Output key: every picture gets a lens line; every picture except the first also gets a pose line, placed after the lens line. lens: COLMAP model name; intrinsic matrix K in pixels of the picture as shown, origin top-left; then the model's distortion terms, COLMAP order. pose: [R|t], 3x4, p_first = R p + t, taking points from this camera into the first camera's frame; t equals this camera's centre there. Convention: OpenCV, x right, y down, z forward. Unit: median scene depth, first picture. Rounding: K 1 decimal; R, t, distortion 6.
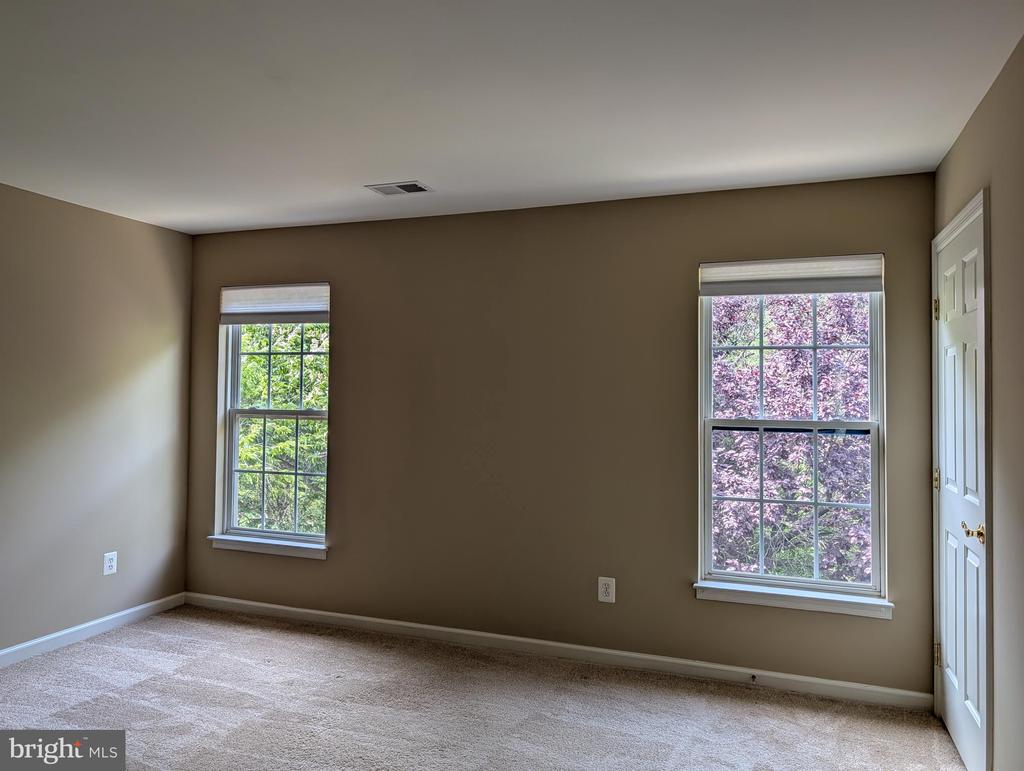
lens RADIAL K [[743.9, 0, 511.9], [0, 743.9, 376.9], [0, 0, 1]] dist [0.009031, 0.001972]
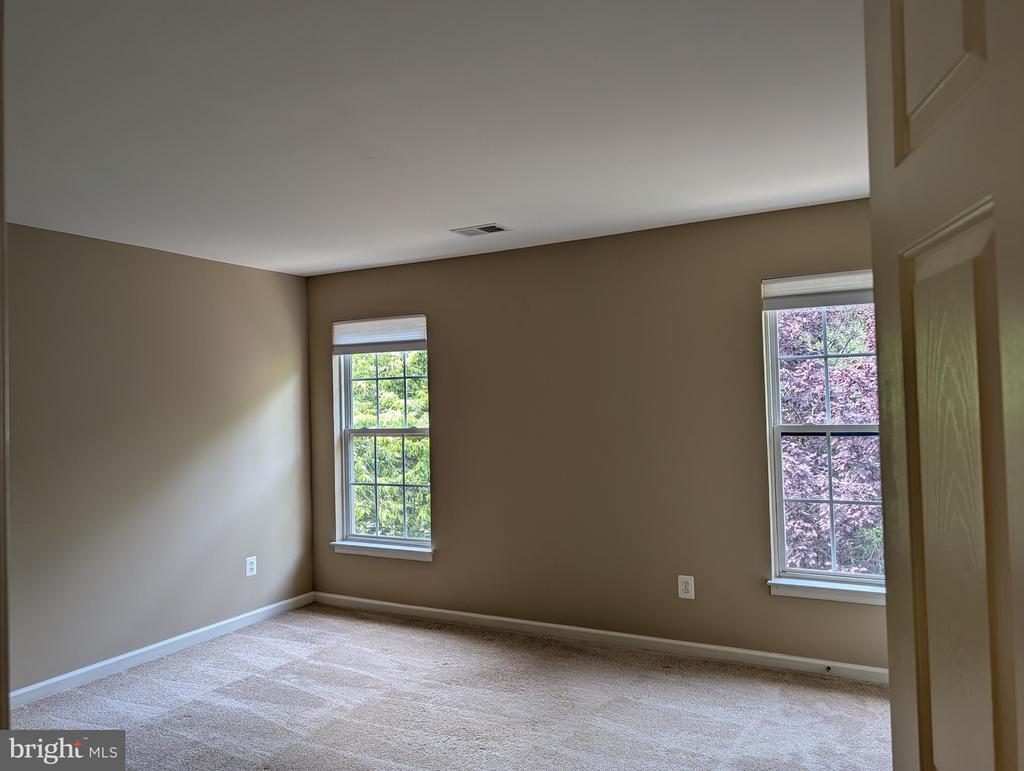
lens RADIAL K [[743.9, 0, 512.6], [0, 743.9, 387.9], [0, 0, 1]] dist [0.009031, 0.001972]
pose [[0.989318, -0.039922, -0.140199, 0.042865], [0.040415, 0.999183, 0.000673, -0.013224], [0.140058, -0.006332, 0.990123, -0.102746]]
